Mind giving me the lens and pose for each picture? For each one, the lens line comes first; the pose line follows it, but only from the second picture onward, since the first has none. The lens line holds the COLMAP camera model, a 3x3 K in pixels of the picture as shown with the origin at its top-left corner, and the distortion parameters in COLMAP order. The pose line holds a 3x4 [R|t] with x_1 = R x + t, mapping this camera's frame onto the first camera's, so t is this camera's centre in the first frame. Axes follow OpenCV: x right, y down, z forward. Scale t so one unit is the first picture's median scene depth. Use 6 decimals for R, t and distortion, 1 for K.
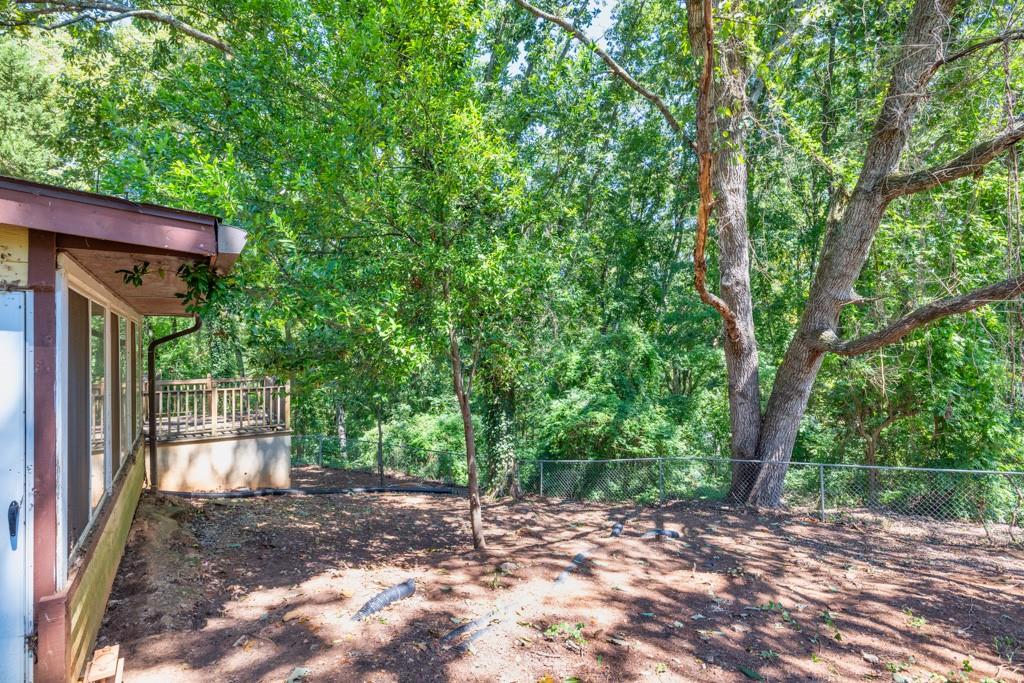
lens RADIAL K [[475.4, 0, 512.0], [0, 475.4, 341.5], [0, 0, 1]] dist [0.000662, 0.000799]
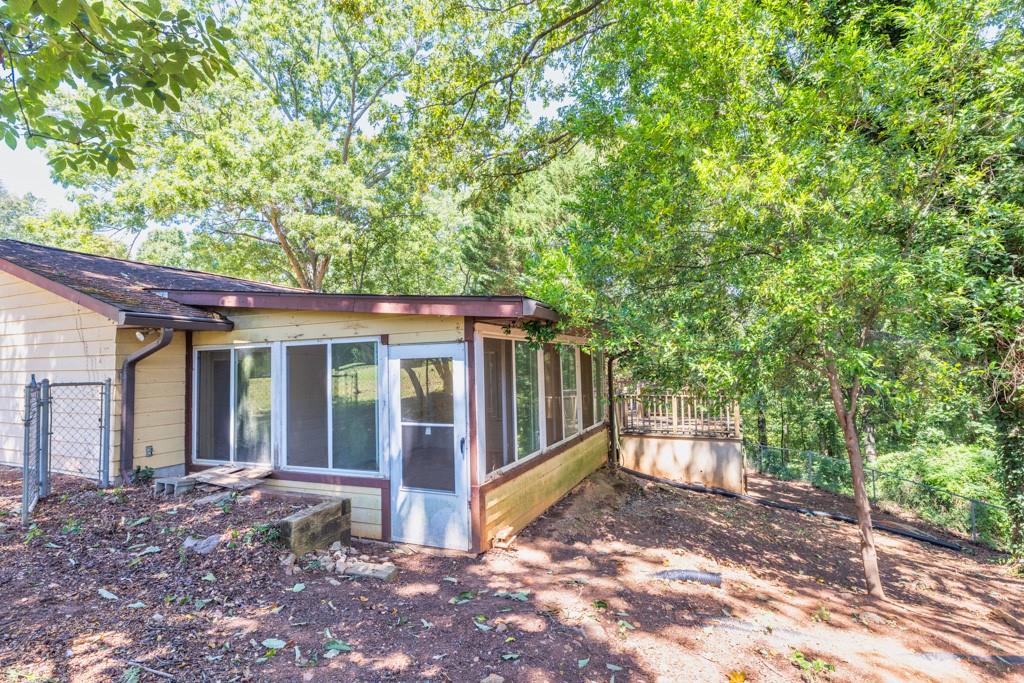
lens RADIAL K [[475.4, 0, 512.0], [0, 475.4, 341.5], [0, 0, 1]] dist [0.000662, 0.000799]
pose [[0.558624, -0.041095, -0.828402, 0.293031], [0.024288, 0.999154, -0.033187, -0.009624], [0.829065, -0.001581, 0.559149, -0.016863]]
